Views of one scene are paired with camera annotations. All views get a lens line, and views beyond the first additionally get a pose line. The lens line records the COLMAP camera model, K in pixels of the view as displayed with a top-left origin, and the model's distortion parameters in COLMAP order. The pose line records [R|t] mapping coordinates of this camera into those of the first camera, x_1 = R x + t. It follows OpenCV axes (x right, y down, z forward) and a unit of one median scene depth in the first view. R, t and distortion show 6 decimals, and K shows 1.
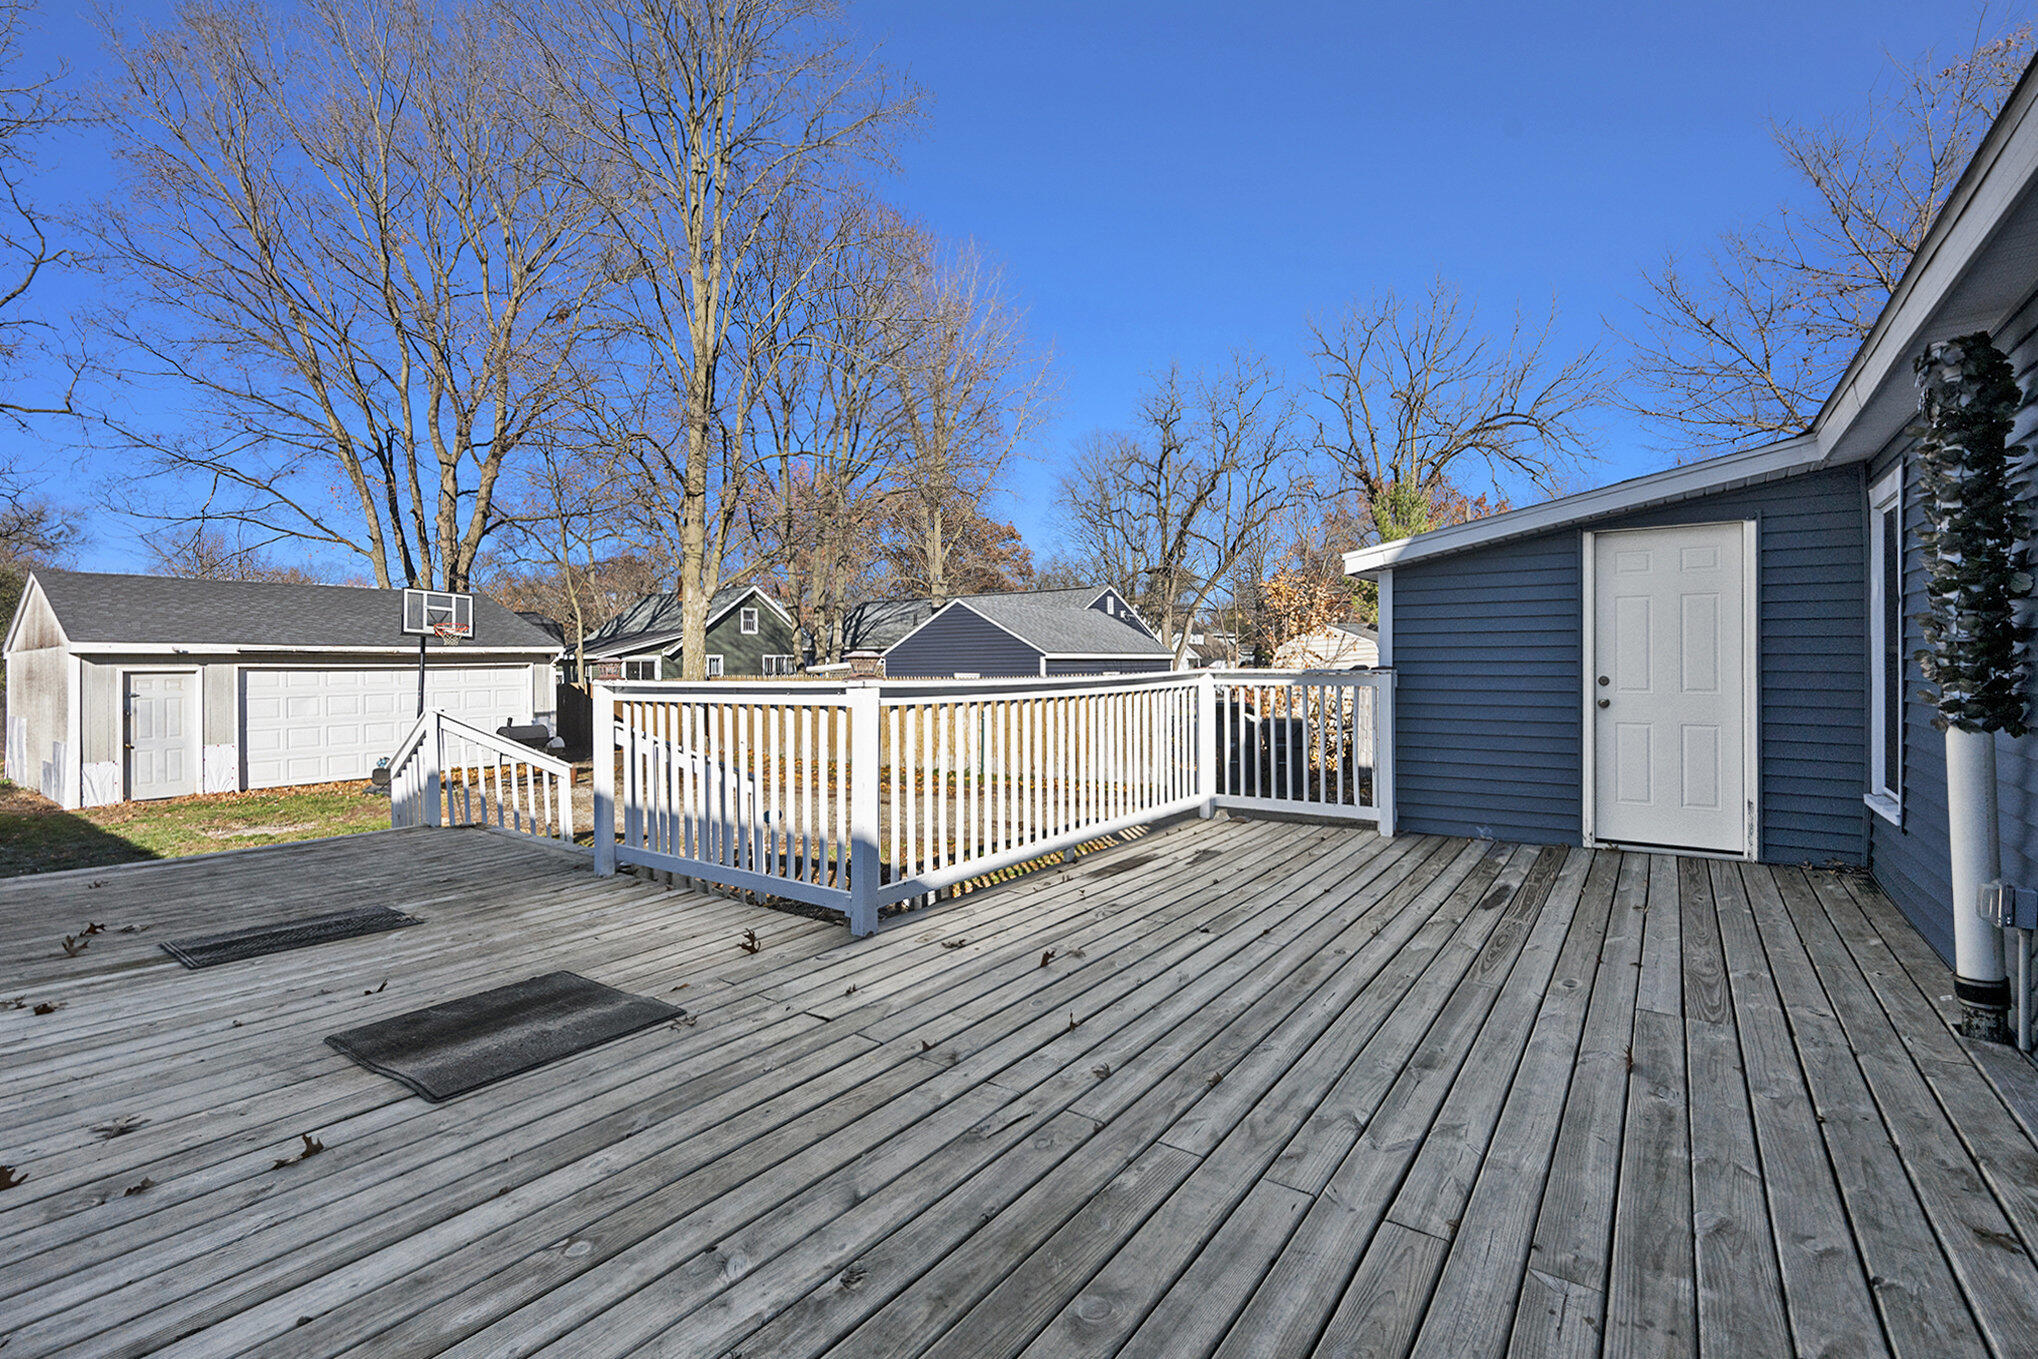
lens RADIAL K [[882.8, 0, 1014.8], [0, 882.8, 662.2], [0, 0, 1]] dist [-0.003014, -0.000020]
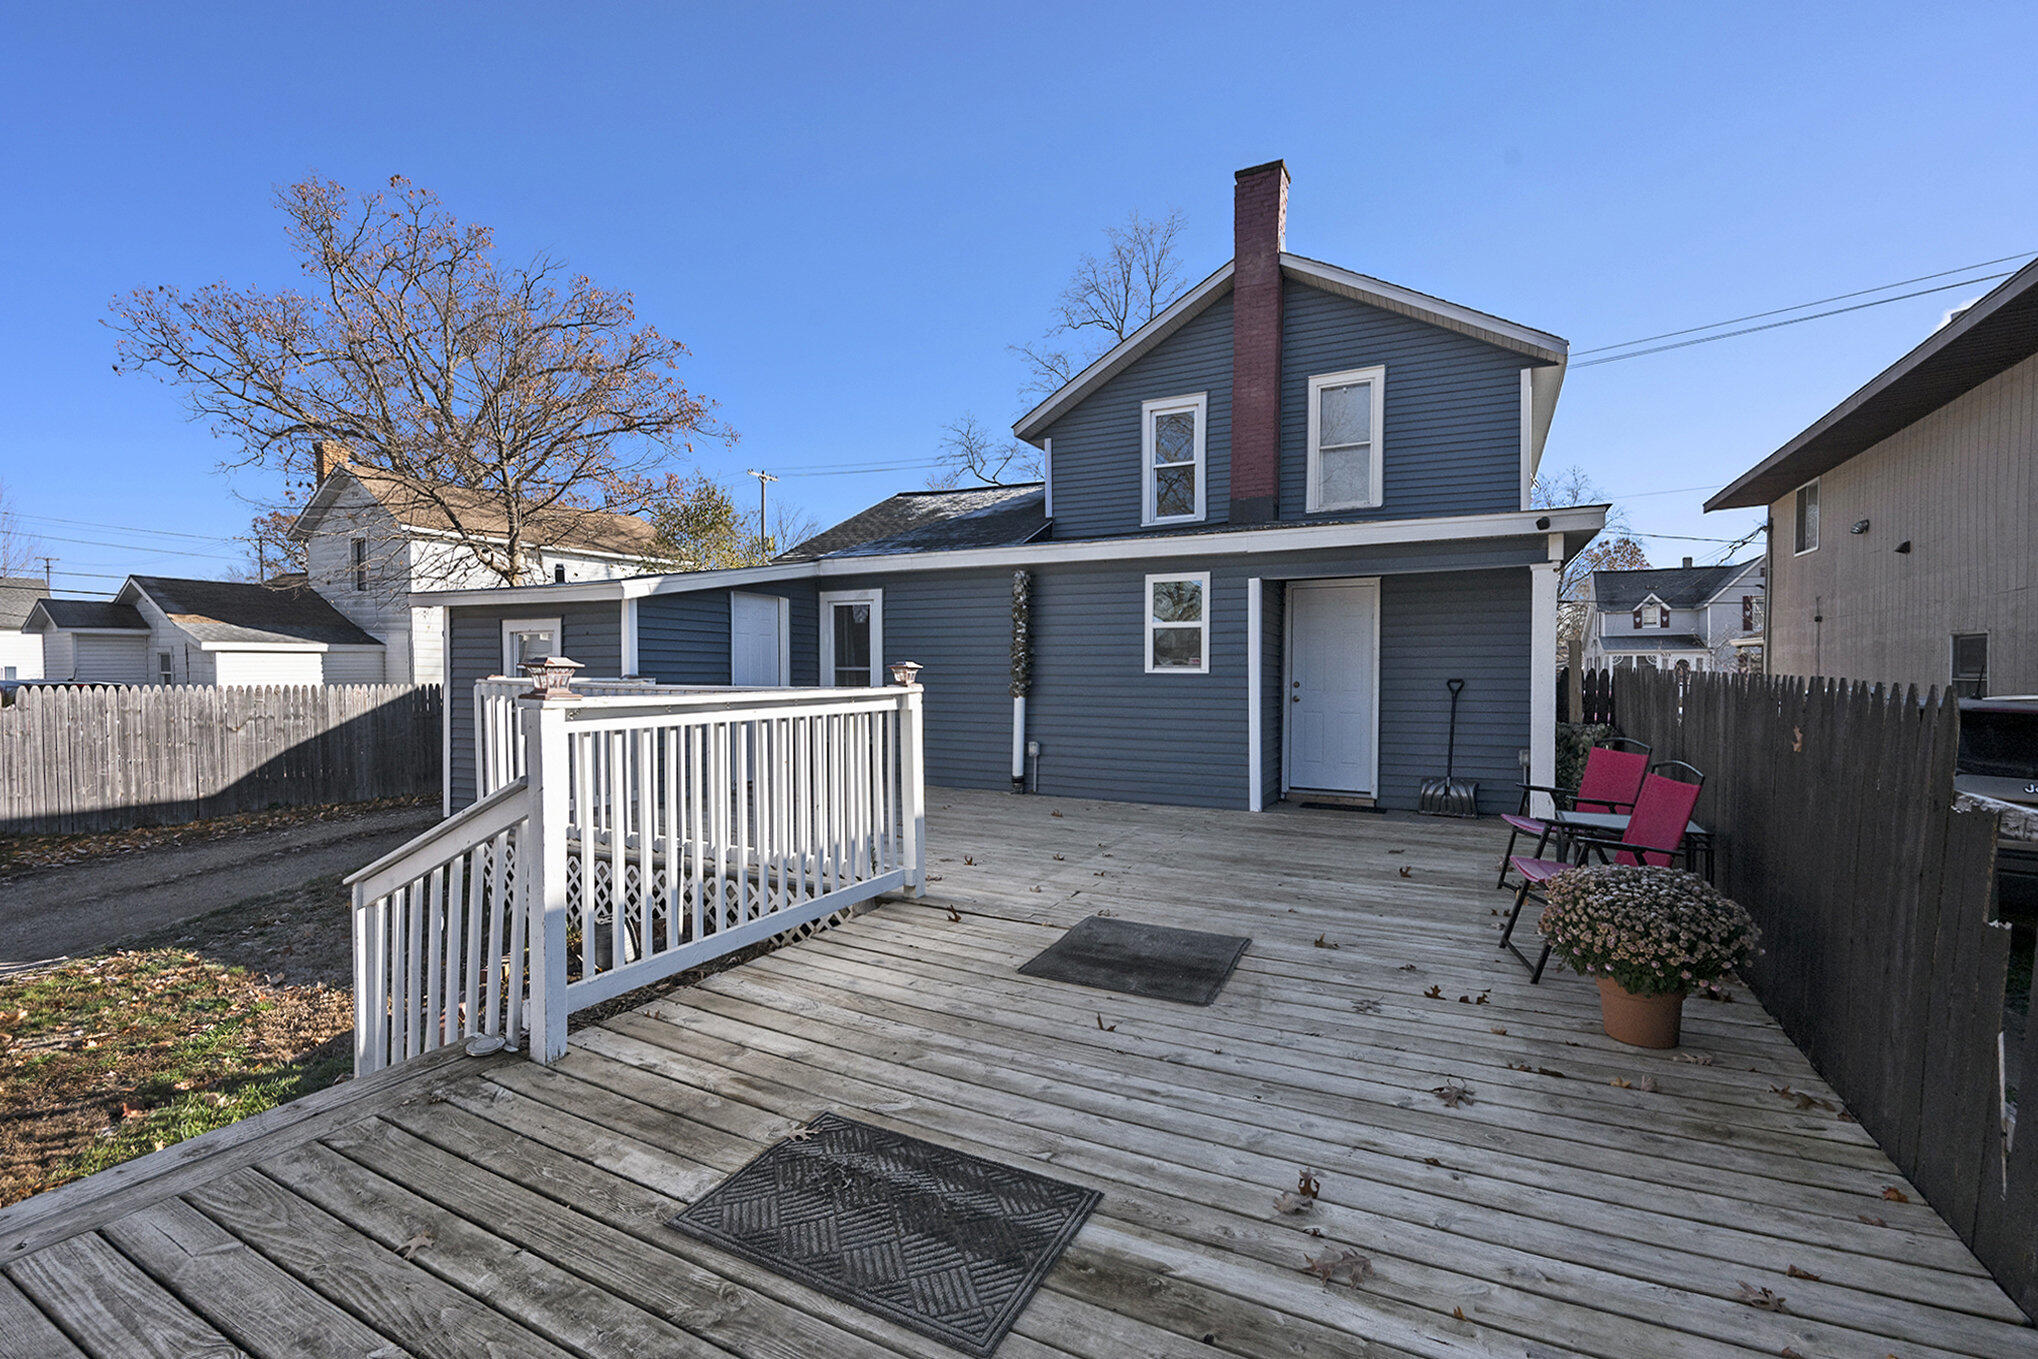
lens RADIAL K [[882.8, 0, 1011.8], [0, 882.8, 680.6], [0, 0, 1]] dist [-0.003014, -0.000020]
pose [[-0.142763, -0.003544, 0.989751, -1.549830], [0.014274, 0.999882, 0.005639, 0.011095], [-0.989654, 0.014933, -0.142696, 1.174720]]
